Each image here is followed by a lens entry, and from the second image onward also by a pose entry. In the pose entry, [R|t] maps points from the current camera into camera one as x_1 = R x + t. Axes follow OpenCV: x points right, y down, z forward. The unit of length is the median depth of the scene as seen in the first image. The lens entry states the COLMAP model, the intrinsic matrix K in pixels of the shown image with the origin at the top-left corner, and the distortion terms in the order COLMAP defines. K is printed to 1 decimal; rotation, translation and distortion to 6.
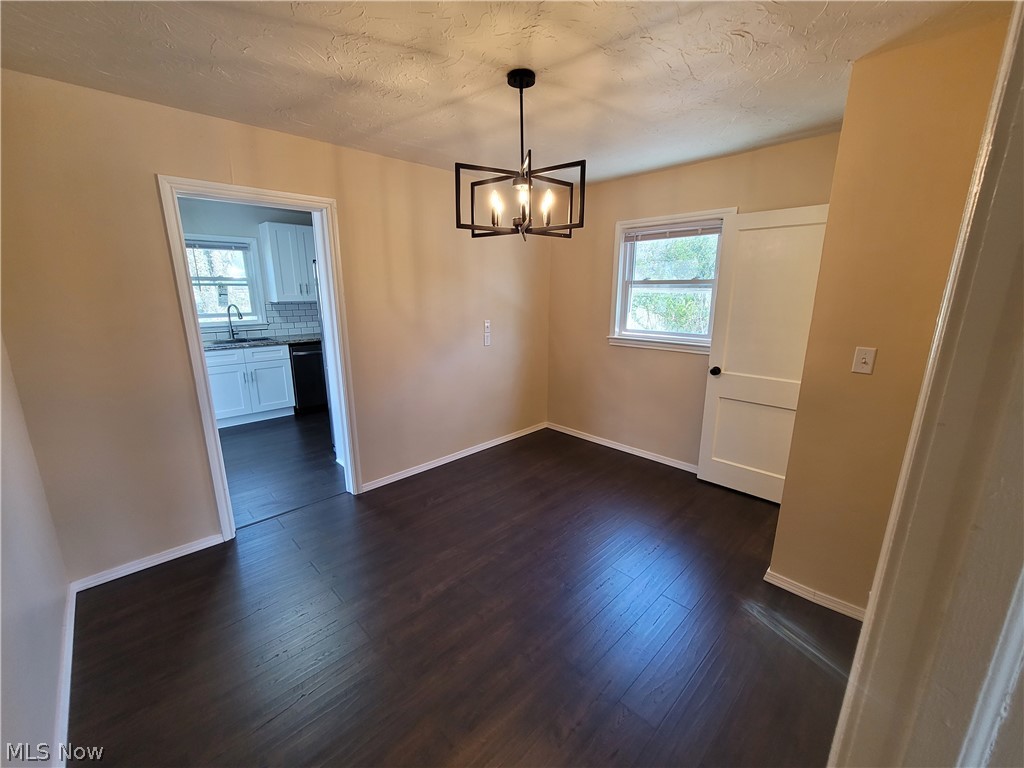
lens RADIAL K [[412.8, 0, 512.0], [0, 412.8, 384.0], [0, 0, 1]] dist [-0.002820, -0.000113]
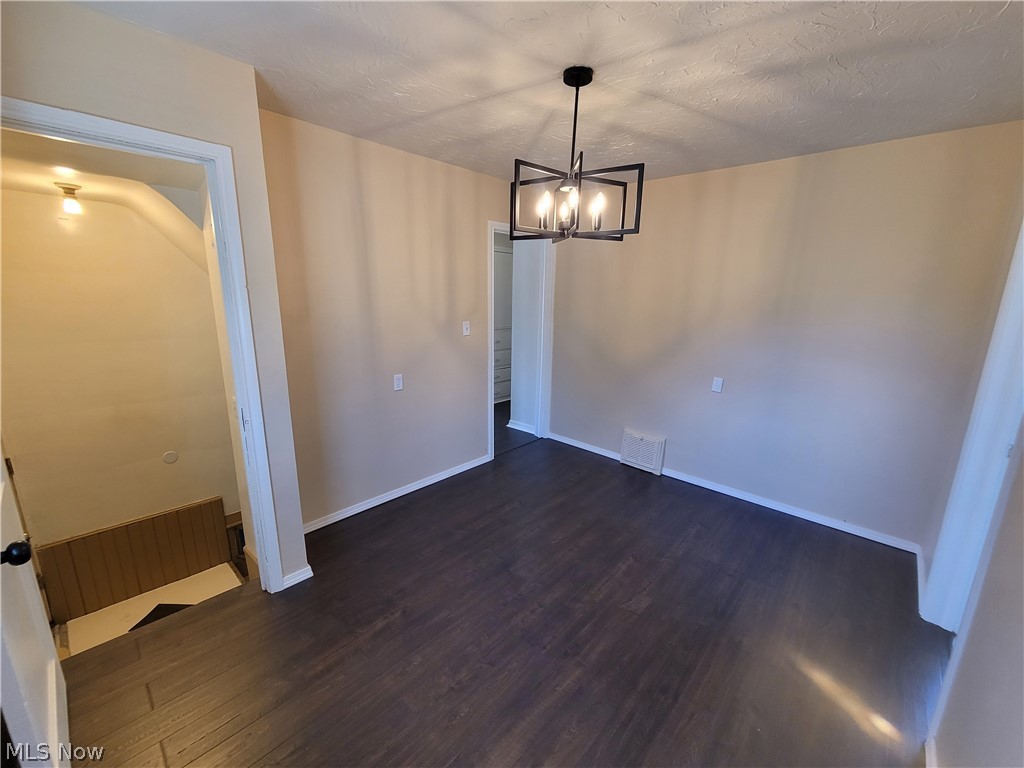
lens RADIAL K [[418.9, 0, 516.4], [0, 418.9, 383.3], [0, 0, 1]] dist [-0.001077, 0.000193]
pose [[-0.997850, -0.006058, -0.065263, 0.152496], [-0.034051, 0.898713, 0.437213, -0.351708], [0.056004, 0.438495, -0.896987, 1.476392]]
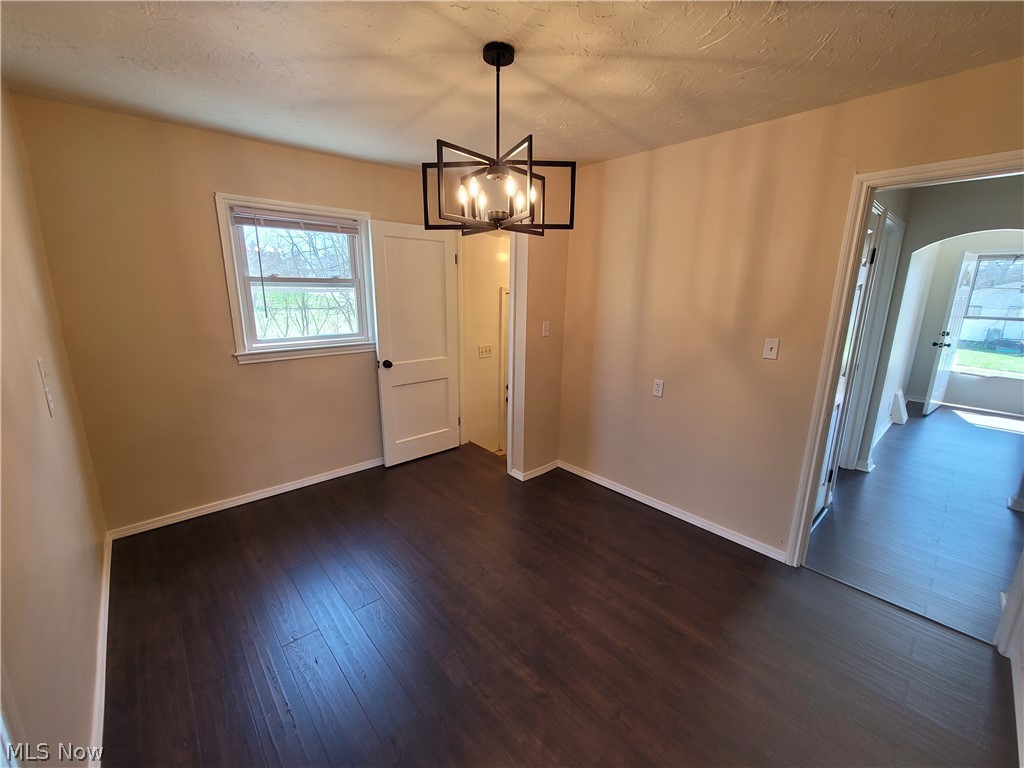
lens RADIAL K [[418.9, 0, 516.4], [0, 418.9, 383.3], [0, 0, 1]] dist [-0.001077, 0.000193]
pose [[0.037509, -0.216255, 0.975616, -0.690034], [0.215832, 0.955012, 0.203390, -0.159396], [-0.975710, 0.202940, 0.082497, 0.698277]]
